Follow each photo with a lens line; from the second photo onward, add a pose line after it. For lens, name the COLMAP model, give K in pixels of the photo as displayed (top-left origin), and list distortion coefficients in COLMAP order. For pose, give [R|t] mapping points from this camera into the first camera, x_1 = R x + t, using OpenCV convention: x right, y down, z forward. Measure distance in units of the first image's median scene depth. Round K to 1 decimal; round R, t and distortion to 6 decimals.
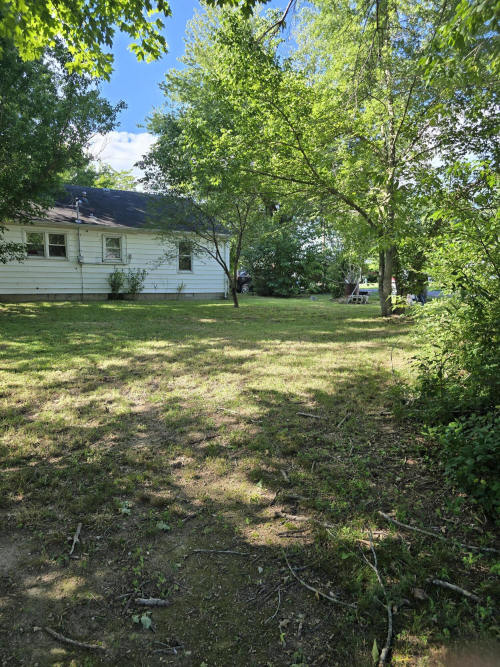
lens RADIAL K [[449.6, 0, 243.4], [0, 449.6, 337.4], [0, 0, 1]] dist [0.054383, -0.045685]
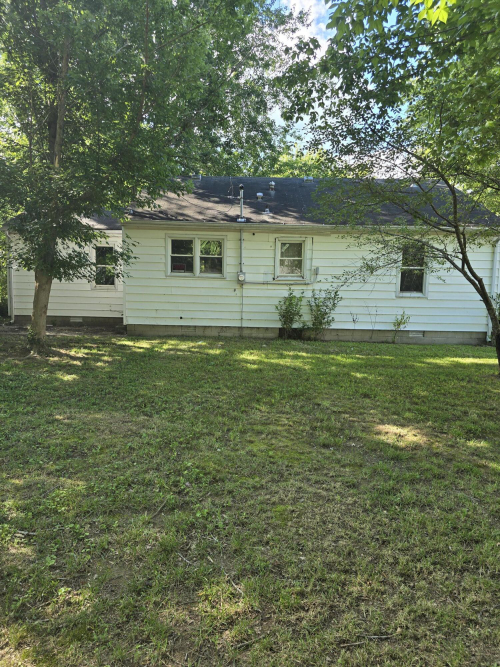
lens RADIAL K [[449.6, 0, 248.9], [0, 449.6, 334.0], [0, 0, 1]] dist [0.054383, -0.045685]
pose [[0.855438, 0.058681, -0.514571, -0.003562], [-0.080814, 0.996514, -0.020705, -0.102797], [0.511562, 0.059296, 0.857198, 0.607429]]
